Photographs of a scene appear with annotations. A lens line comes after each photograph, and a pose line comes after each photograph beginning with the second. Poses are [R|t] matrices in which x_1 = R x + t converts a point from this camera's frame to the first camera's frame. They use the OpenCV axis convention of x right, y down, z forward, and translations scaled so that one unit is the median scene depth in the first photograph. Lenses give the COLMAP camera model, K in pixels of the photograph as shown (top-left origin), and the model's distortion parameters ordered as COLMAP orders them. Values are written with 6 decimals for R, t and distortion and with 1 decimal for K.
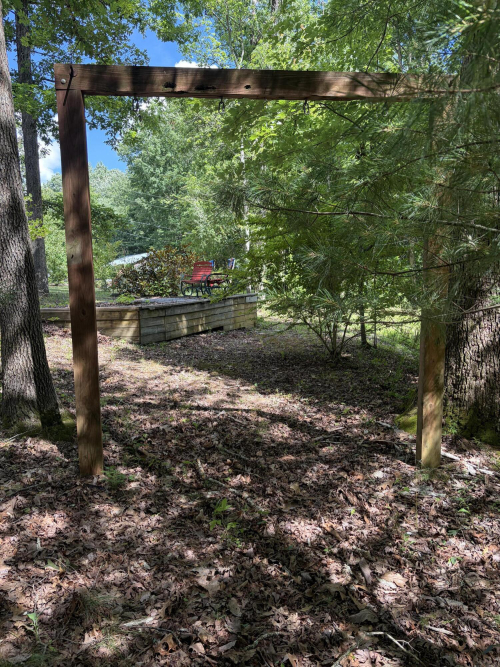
lens RADIAL K [[507.8, 0, 252.5], [0, 507.8, 336.3], [0, 0, 1]] dist [0.032290, -0.012174]
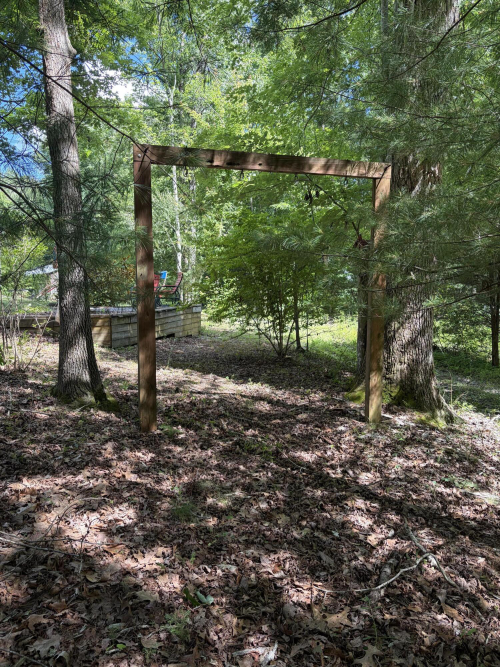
lens RADIAL K [[507.8, 0, 248.8], [0, 507.8, 332.2], [0, 0, 1]] dist [0.032290, -0.012174]
pose [[0.985970, 0.001176, 0.166920, -0.249077], [0.004212, 0.999482, -0.031919, 0.041863], [-0.166871, 0.032174, 0.985454, -0.382453]]
